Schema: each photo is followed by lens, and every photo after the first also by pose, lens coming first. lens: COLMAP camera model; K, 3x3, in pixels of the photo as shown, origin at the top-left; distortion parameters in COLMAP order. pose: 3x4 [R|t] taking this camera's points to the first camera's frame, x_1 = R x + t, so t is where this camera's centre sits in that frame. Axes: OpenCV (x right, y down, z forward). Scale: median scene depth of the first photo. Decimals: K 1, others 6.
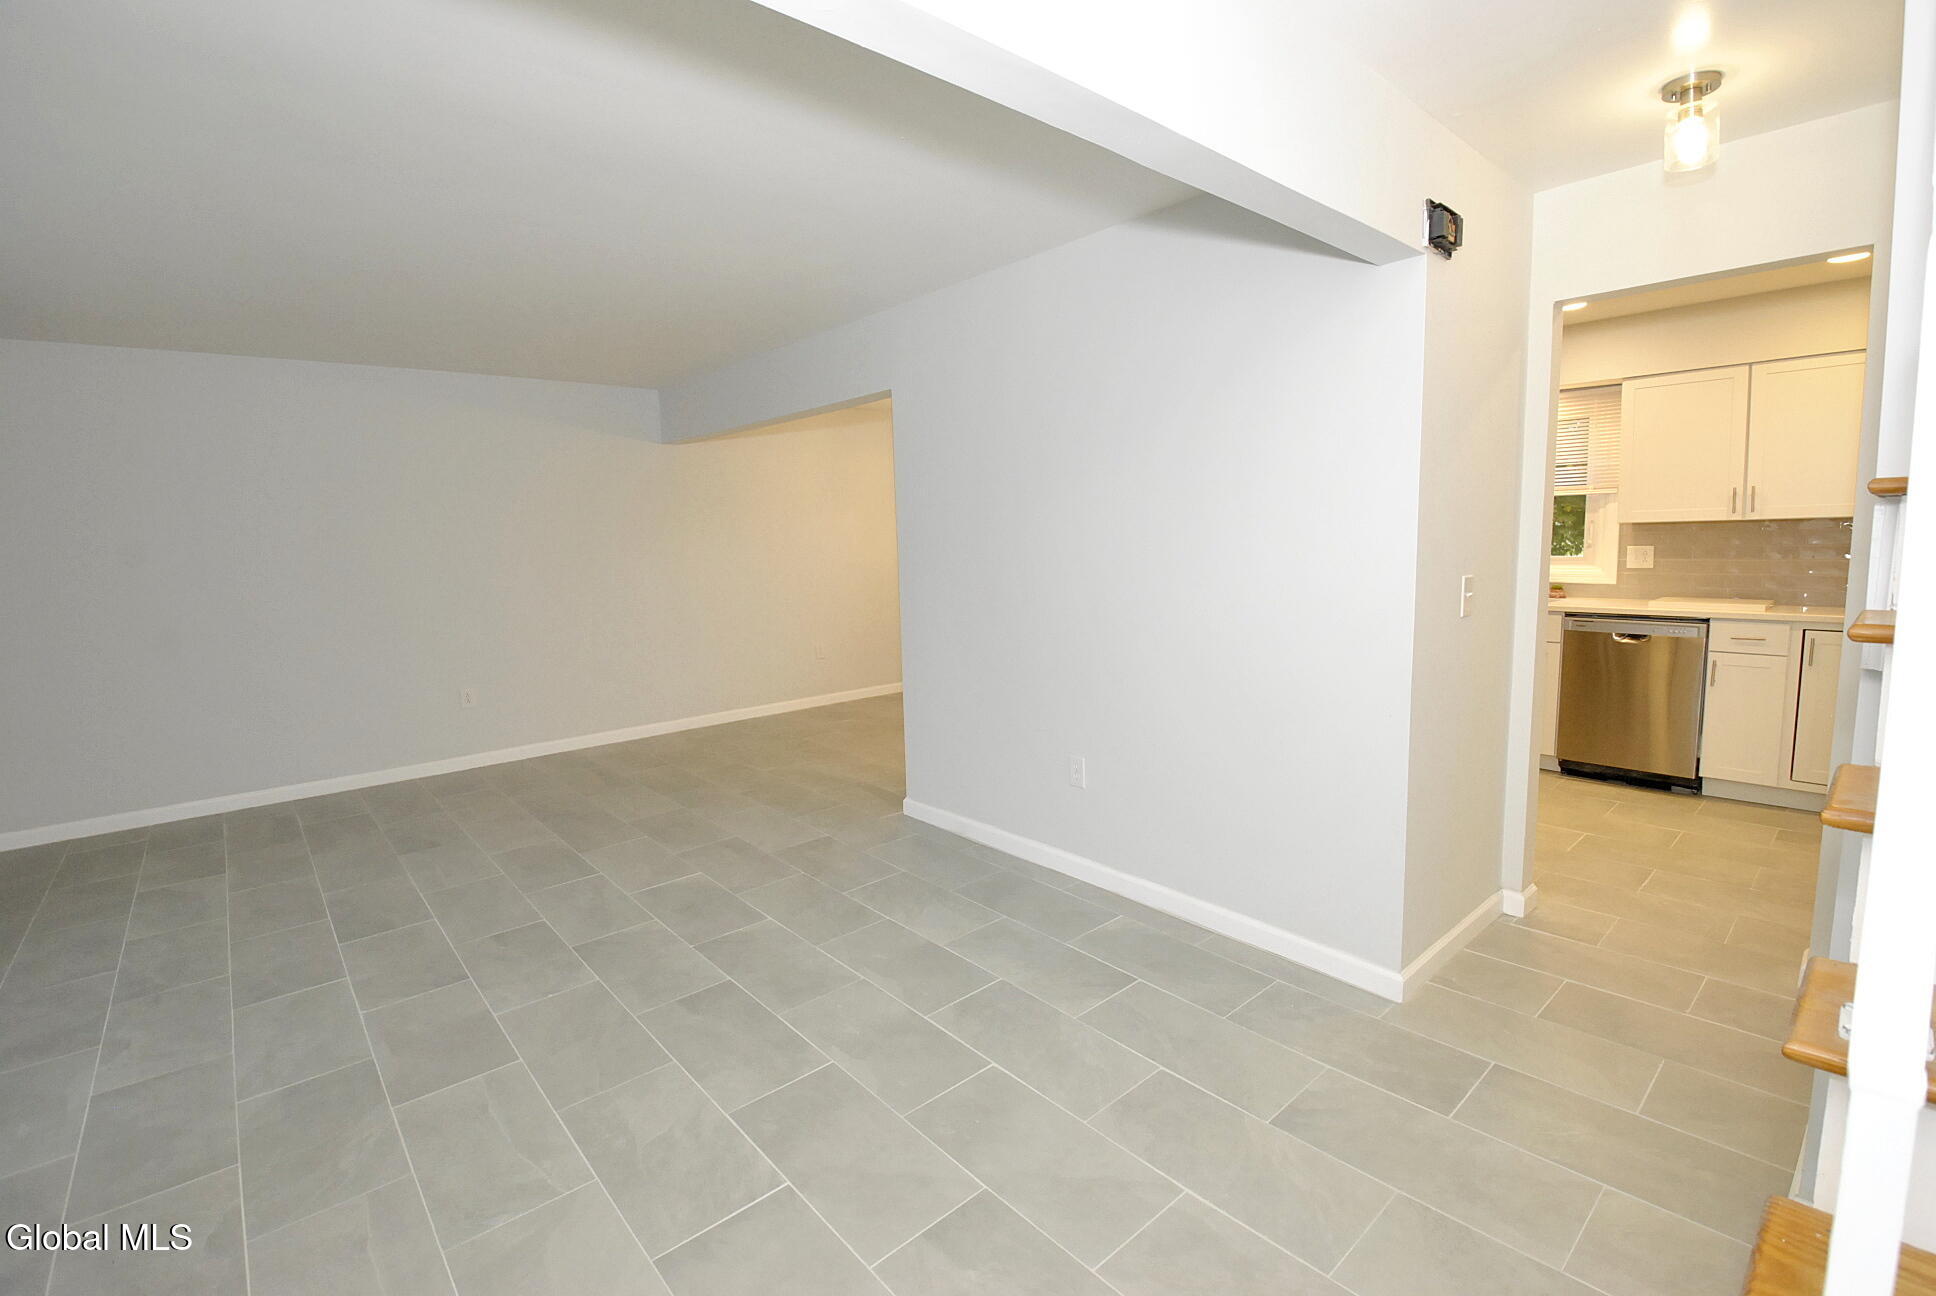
lens RADIAL K [[850.2, 0, 965.9], [0, 850.2, 631.3], [0, 0, 1]] dist [0.002617, -0.019747]
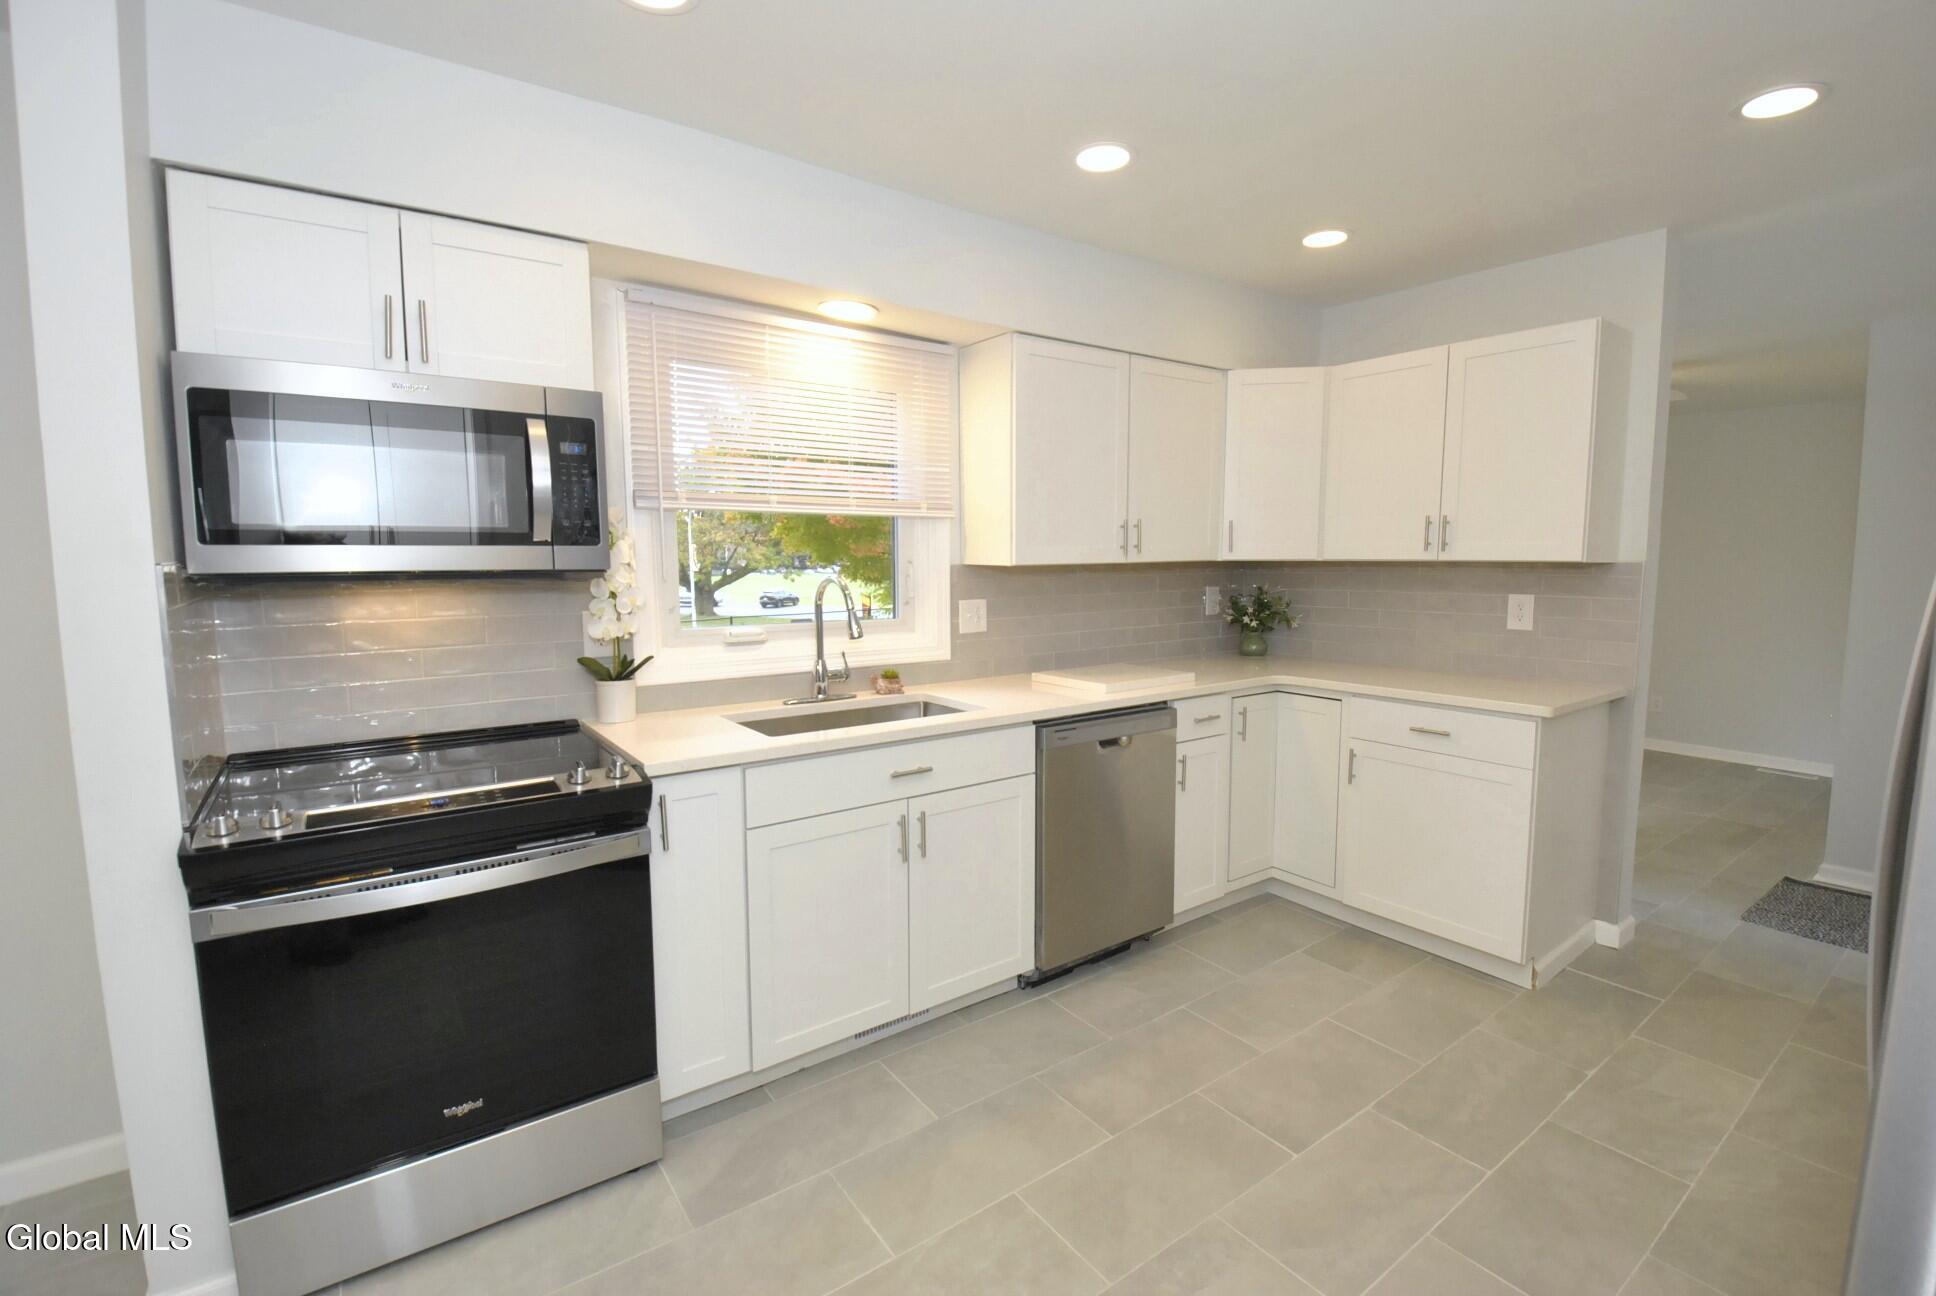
lens RADIAL K [[852.0, 0, 971.2], [0, 852.0, 641.0], [0, 0, 1]] dist [0.014481, -0.020006]
pose [[0.093167, -0.070867, 0.993125, 0.148128], [0.112892, 0.991783, 0.060181, -0.123971], [-0.989230, 0.106509, 0.100401, 1.063640]]
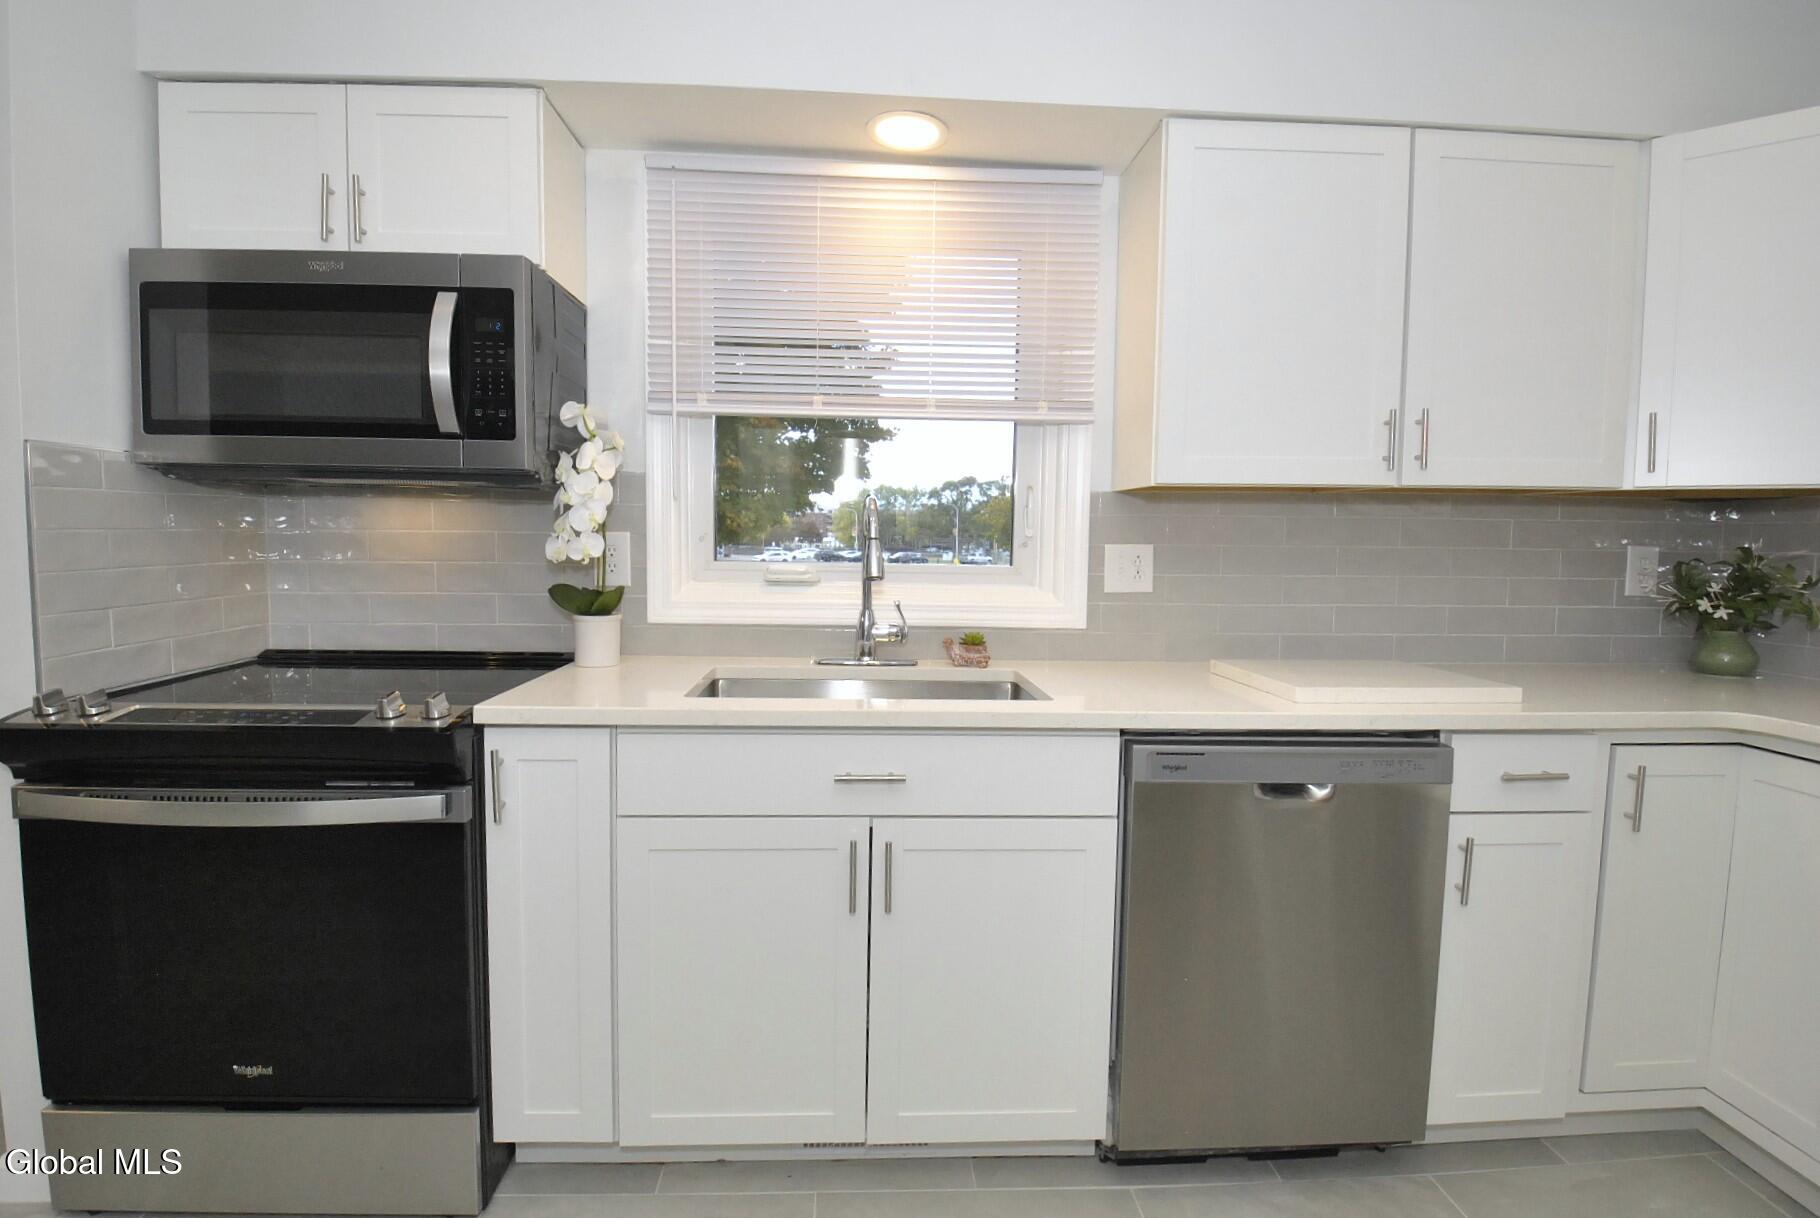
lens RADIAL K [[855.0, 0, 874.5], [0, 855.0, 593.5], [0, 0, 1]] dist [0.009445, -0.022888]
pose [[0.622269, -0.015671, 0.782647, 0.403908], [0.055194, 0.998190, -0.023897, -0.080764], [-0.780856, 0.058068, 0.622007, 0.934169]]
